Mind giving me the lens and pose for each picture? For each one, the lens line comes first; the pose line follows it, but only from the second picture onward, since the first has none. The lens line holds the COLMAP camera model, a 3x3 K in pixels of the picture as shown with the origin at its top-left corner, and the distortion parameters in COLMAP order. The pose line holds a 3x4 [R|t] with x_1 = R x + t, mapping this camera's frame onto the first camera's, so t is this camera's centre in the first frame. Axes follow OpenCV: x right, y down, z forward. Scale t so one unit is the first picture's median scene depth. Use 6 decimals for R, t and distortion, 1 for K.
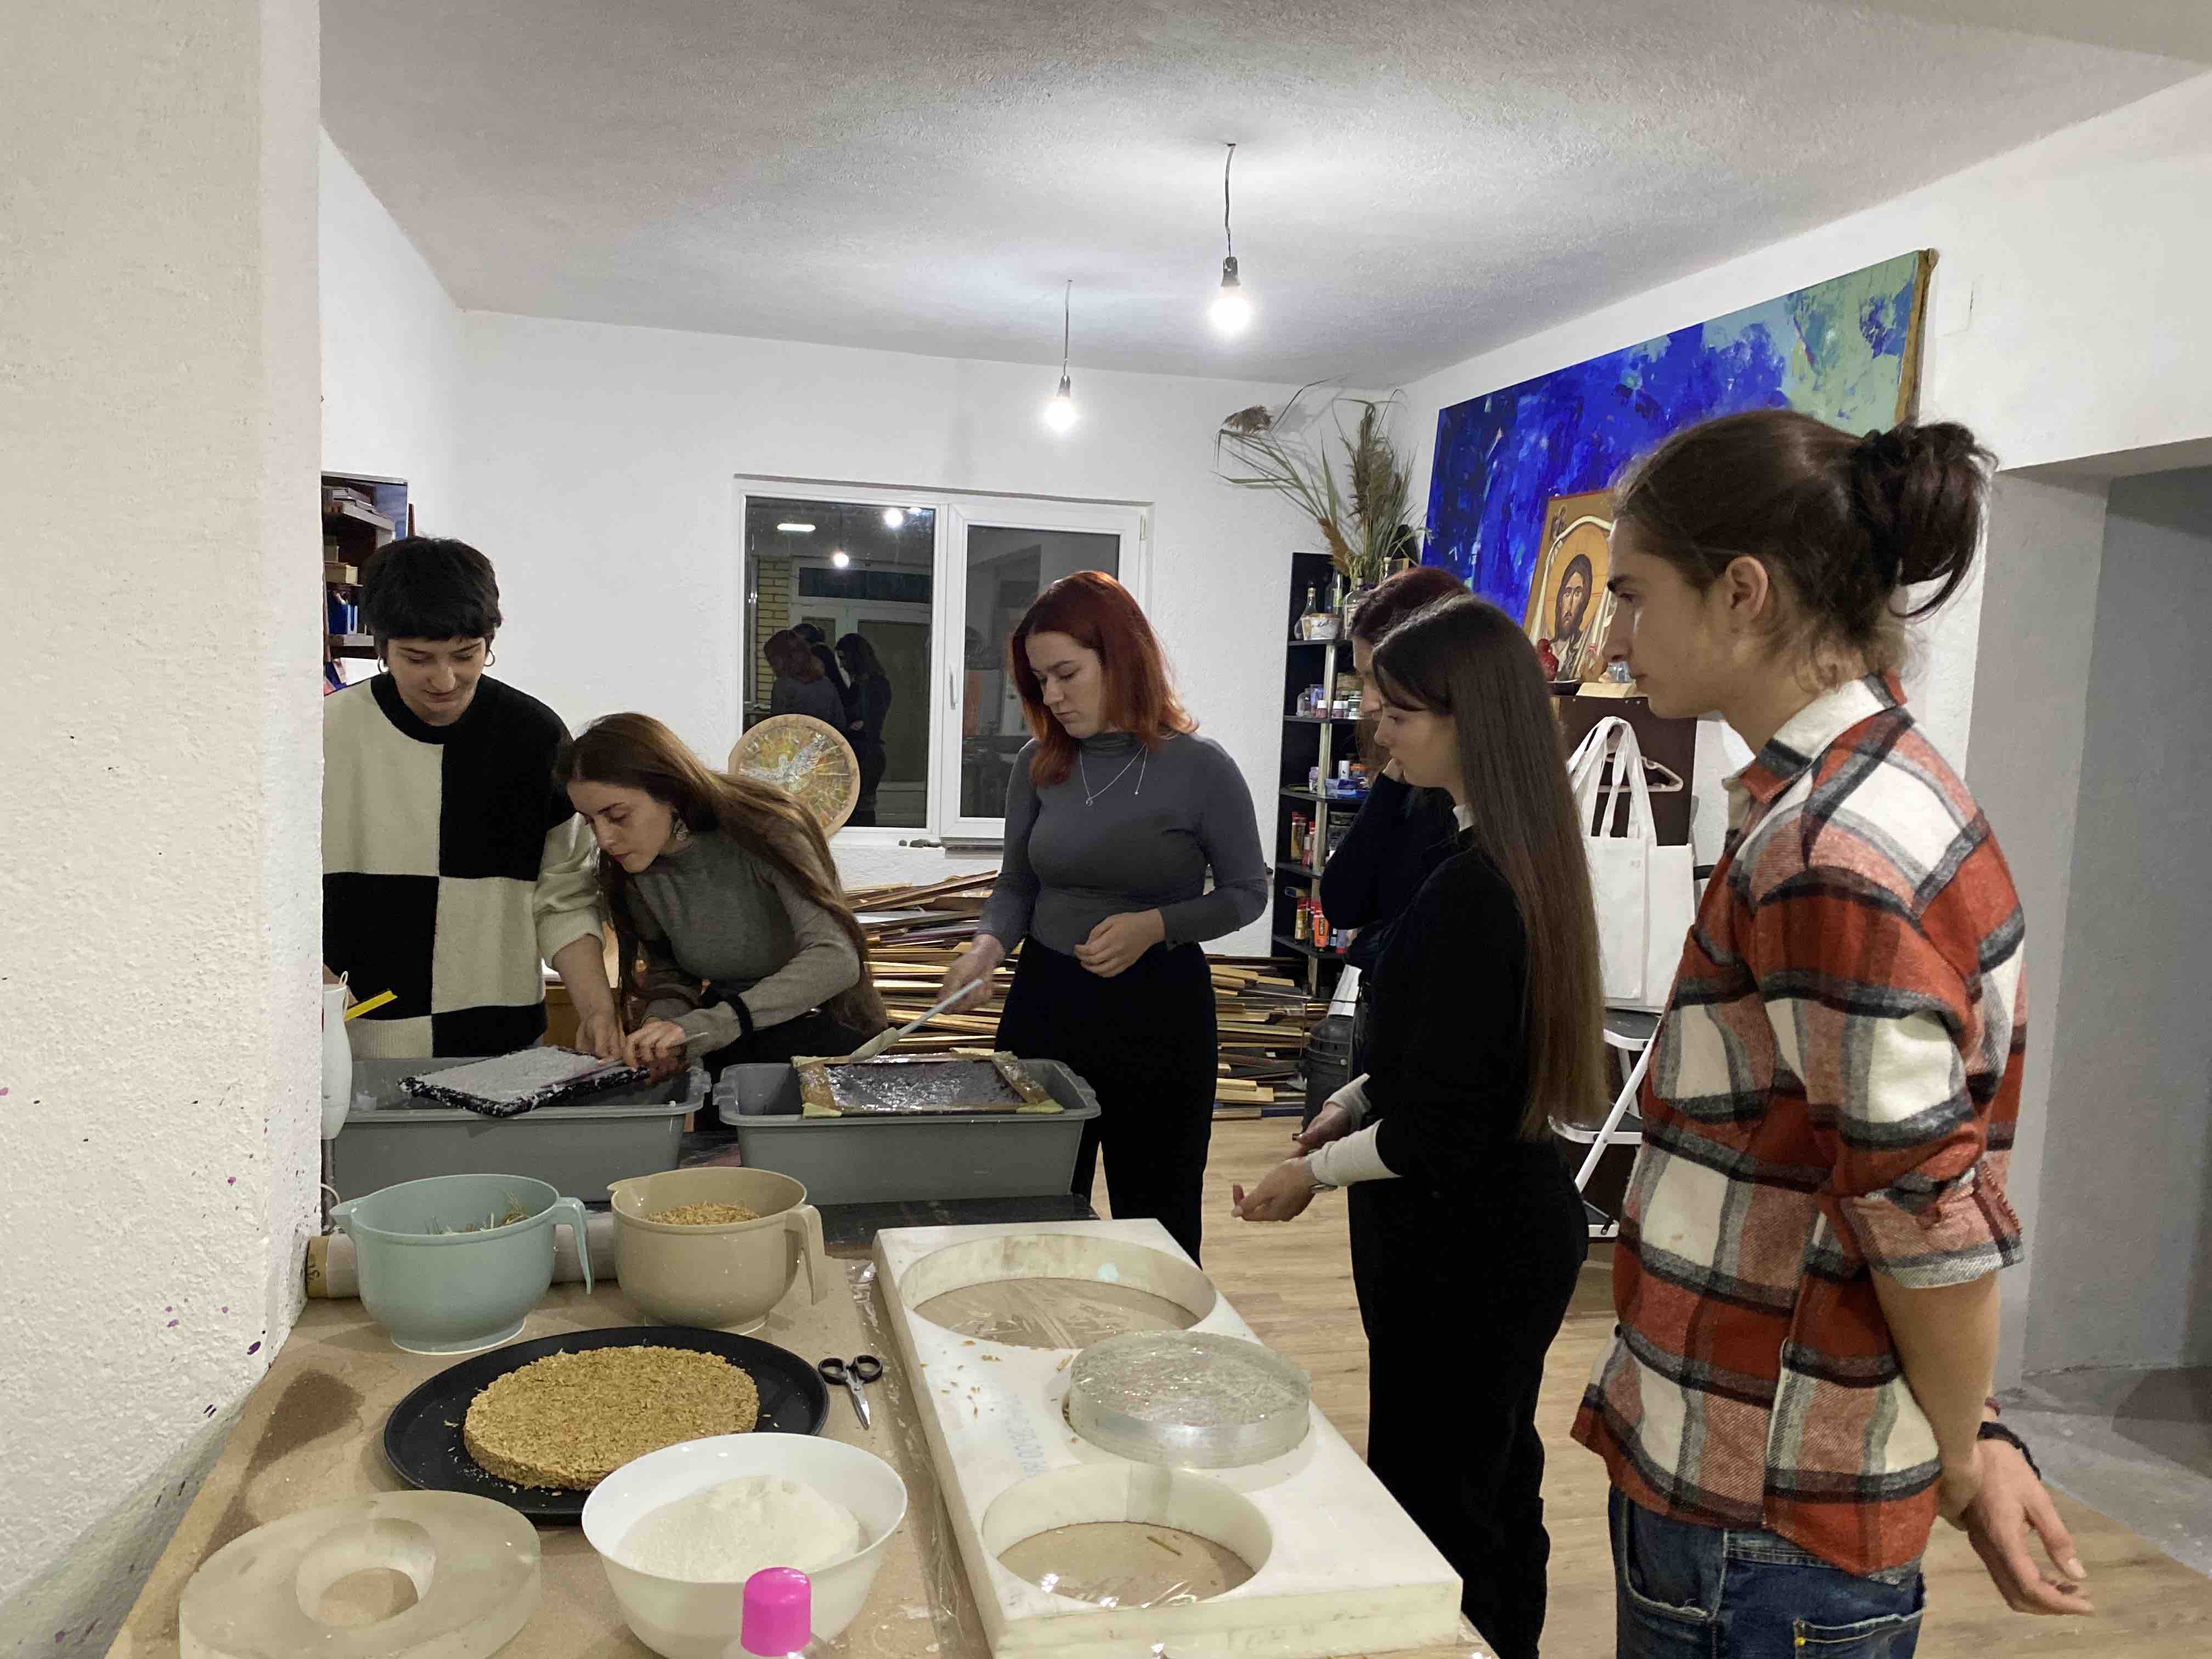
lens RADIAL K [[1692.5, 0, 1109.3], [0, 1692.5, 881.9], [0, 0, 1]] dist [-0.002248, -0.003337]
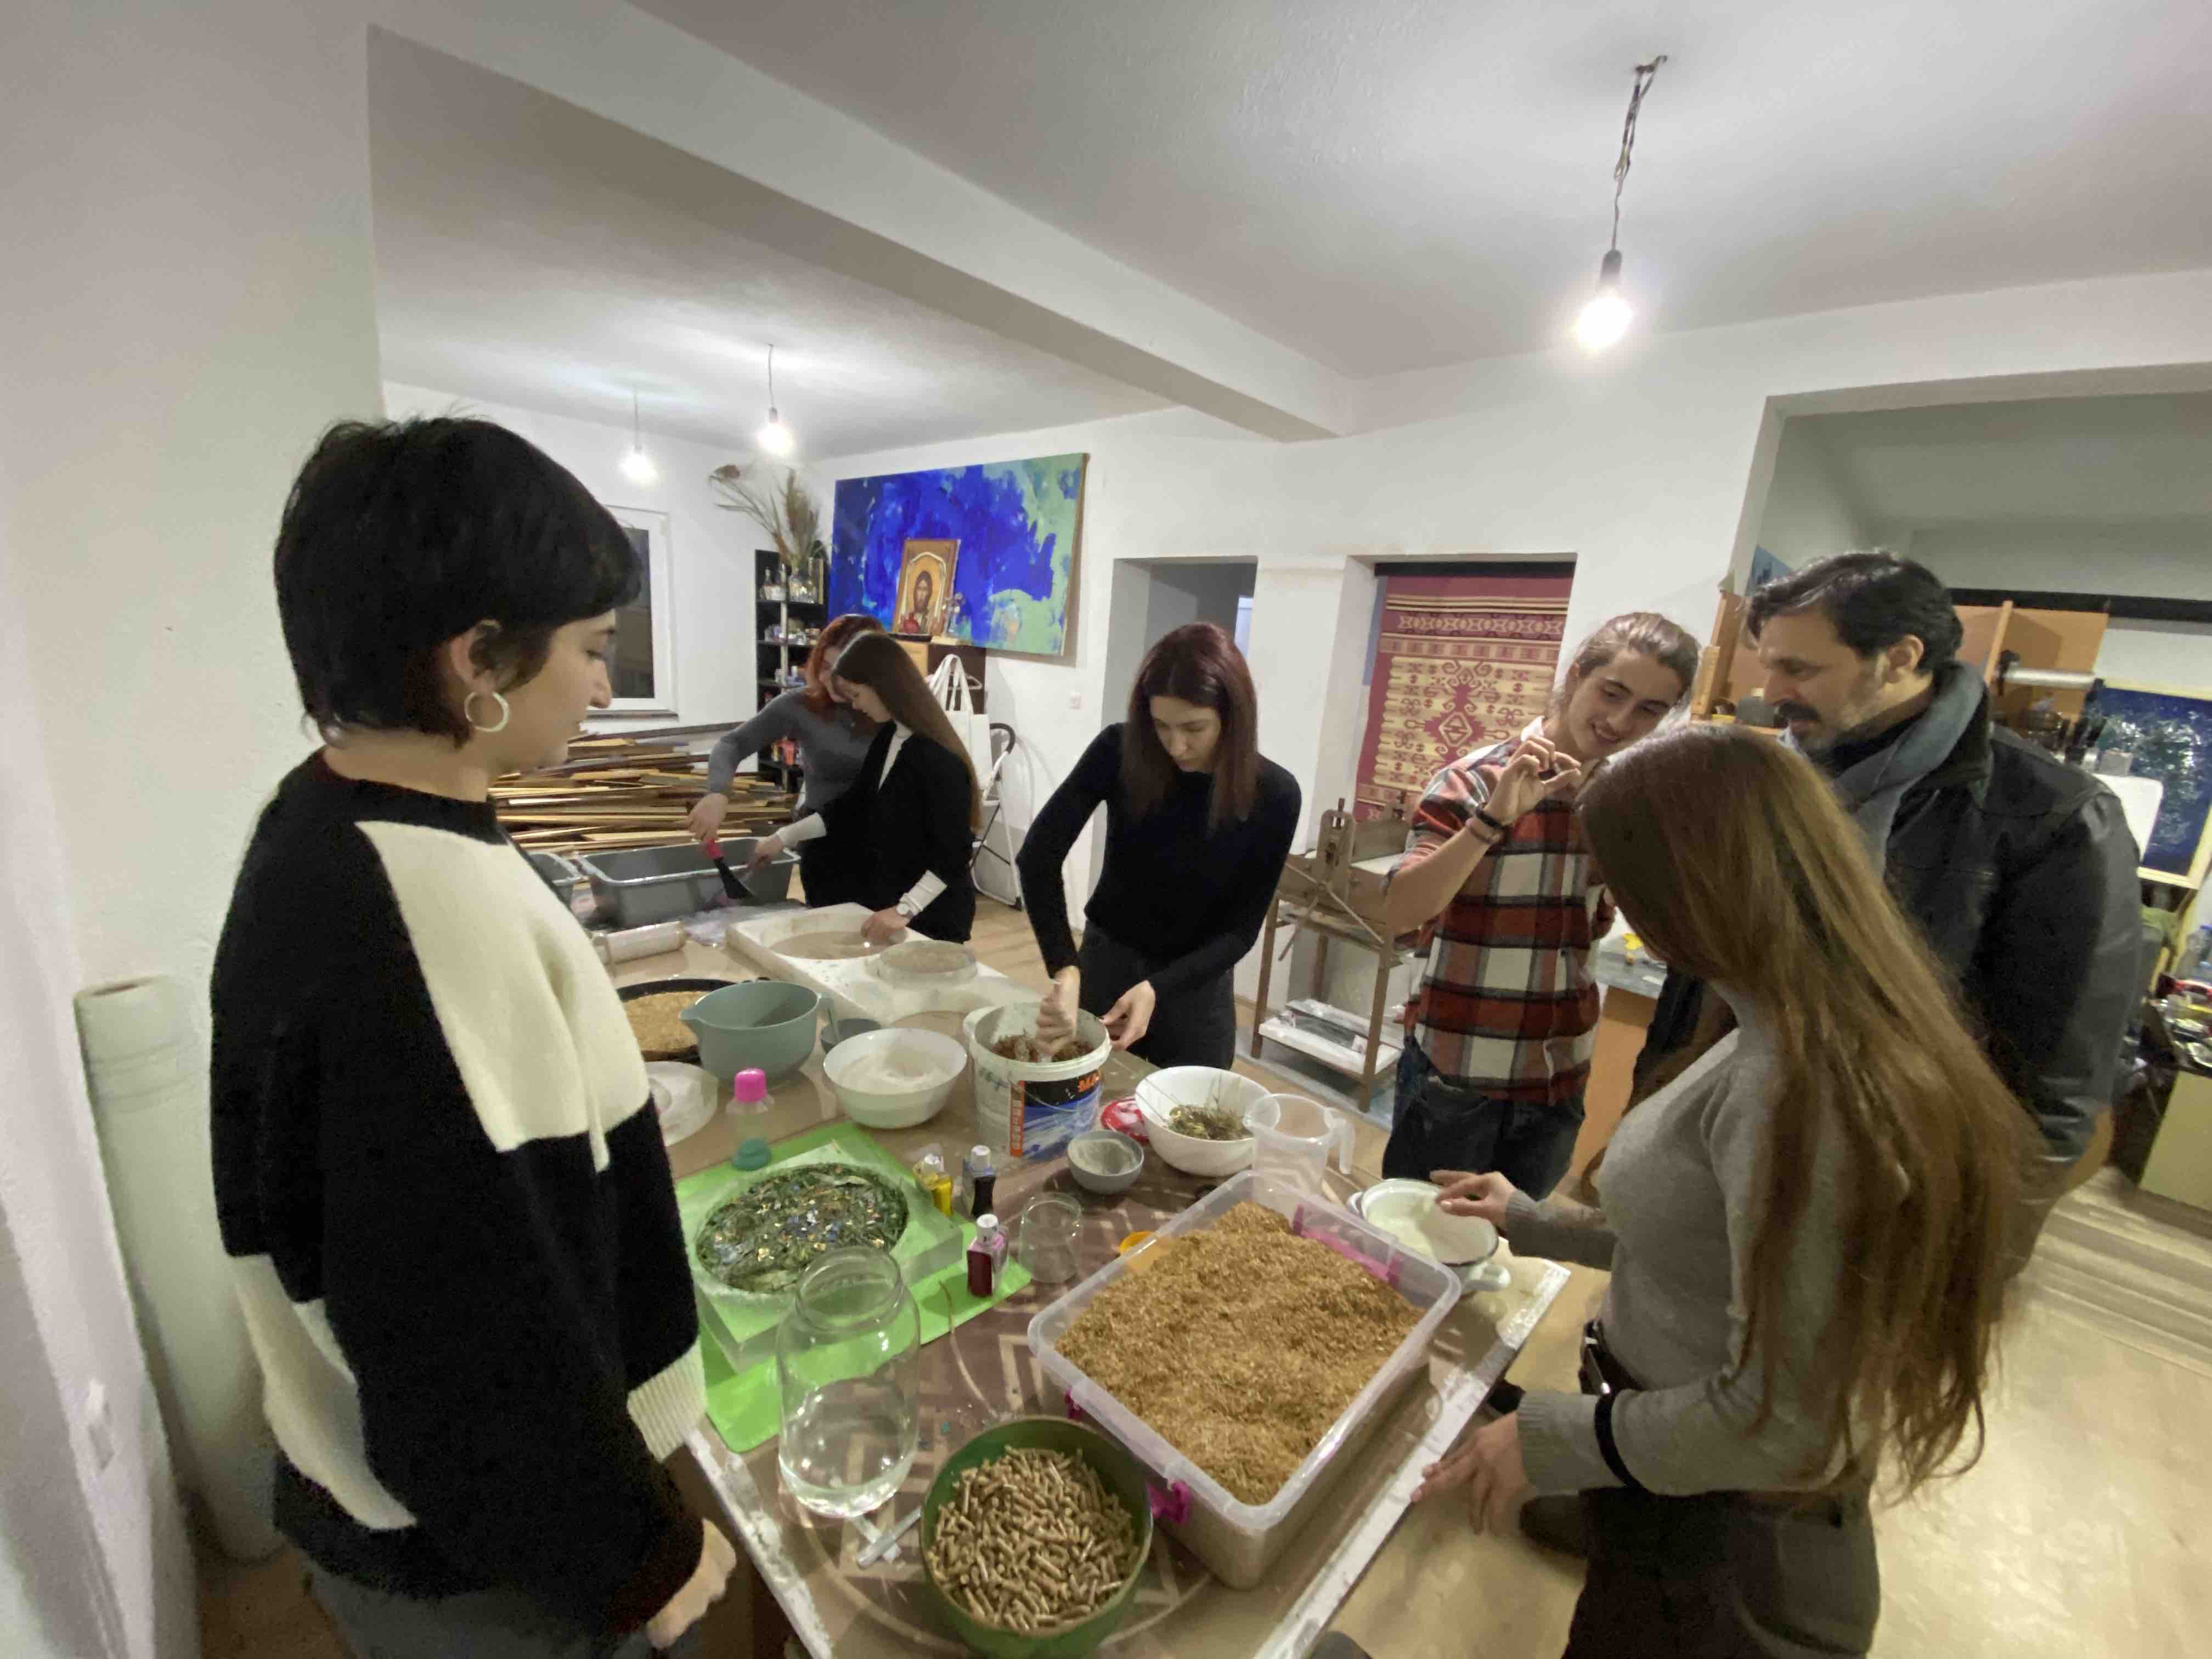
lens RADIAL K [[884.7, 0, 1106.0], [0, 884.7, 829.5], [0, 0, 1]] dist [0.016204, -0.000012]
pose [[0.852446, -0.076703, 0.517158, -0.118526], [0.010312, 0.991454, 0.130051, -0.019052], [-0.522713, -0.105528, 0.845952, -0.065028]]
